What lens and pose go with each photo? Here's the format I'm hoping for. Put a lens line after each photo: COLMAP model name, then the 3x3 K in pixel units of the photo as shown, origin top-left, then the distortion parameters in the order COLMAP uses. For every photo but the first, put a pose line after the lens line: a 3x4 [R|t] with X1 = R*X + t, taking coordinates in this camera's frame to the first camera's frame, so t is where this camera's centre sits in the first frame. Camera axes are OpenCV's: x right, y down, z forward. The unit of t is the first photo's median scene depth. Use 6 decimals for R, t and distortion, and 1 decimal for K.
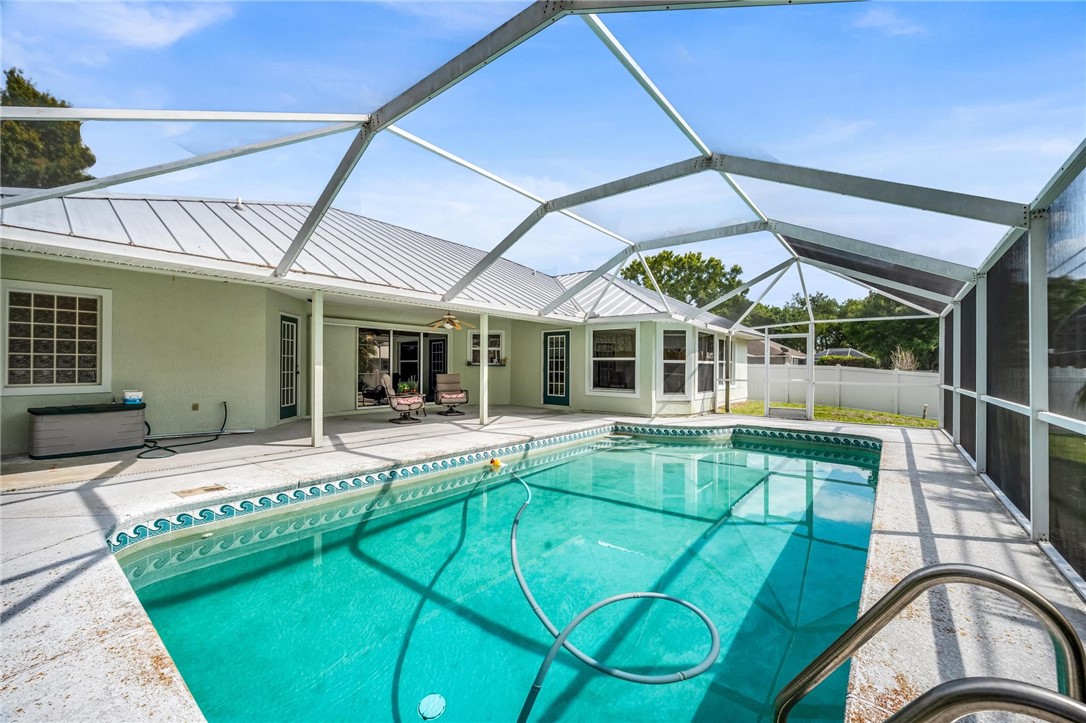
lens RADIAL K [[435.5, 0, 539.6], [0, 435.5, 364.9], [0, 0, 1]] dist [0.000229, -0.000061]
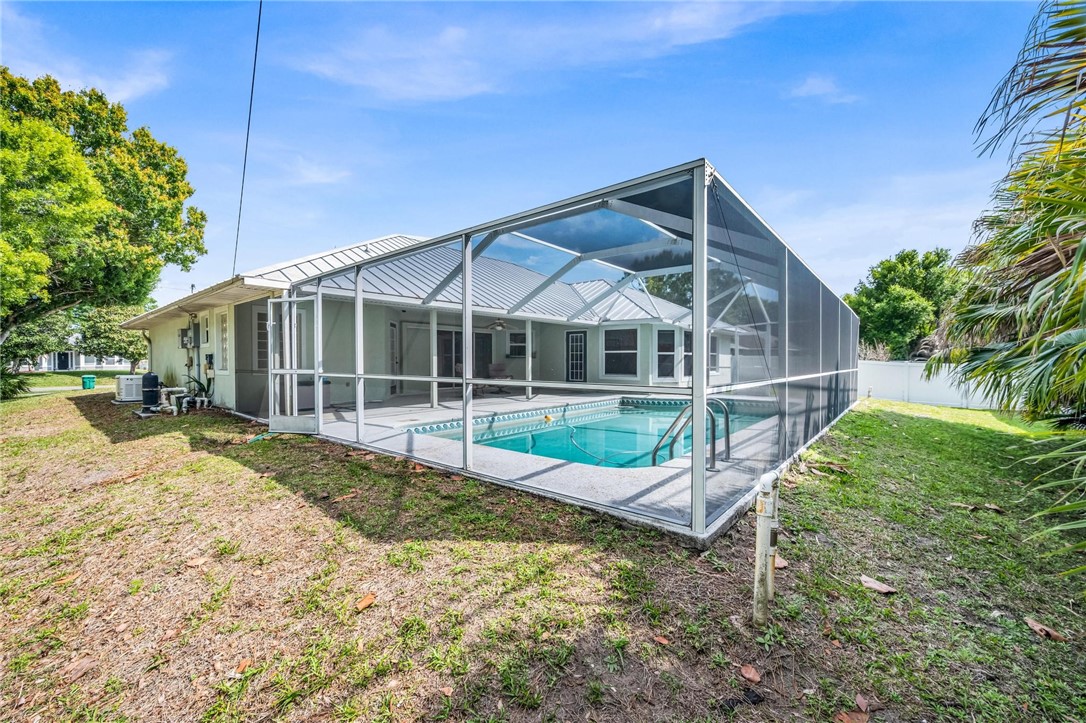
lens RADIAL K [[435.5, 0, 546.2], [0, 435.5, 363.1], [0, 0, 1]] dist [0.000229, -0.000061]
pose [[0.999961, -0.007604, 0.004515, -0.067692], [0.007569, 0.999940, 0.007909, 0.009331], [-0.004575, -0.007874, 0.999959, -0.350336]]
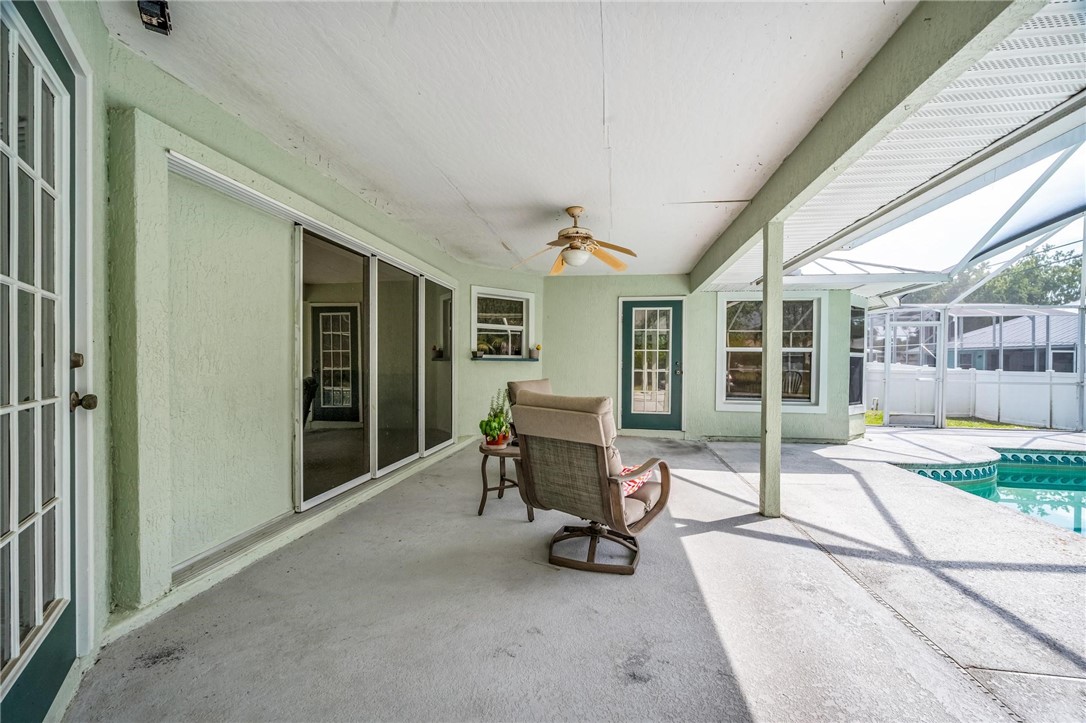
lens RADIAL K [[435.5, 0, 544.9], [0, 435.5, 363.6], [0, 0, 1]] dist [0.000229, -0.000061]
pose [[0.861668, -0.002605, 0.507466, -0.428201], [-0.002749, 0.999948, 0.009801, 0.000496], [-0.507465, -0.009840, 0.861616, 0.674370]]
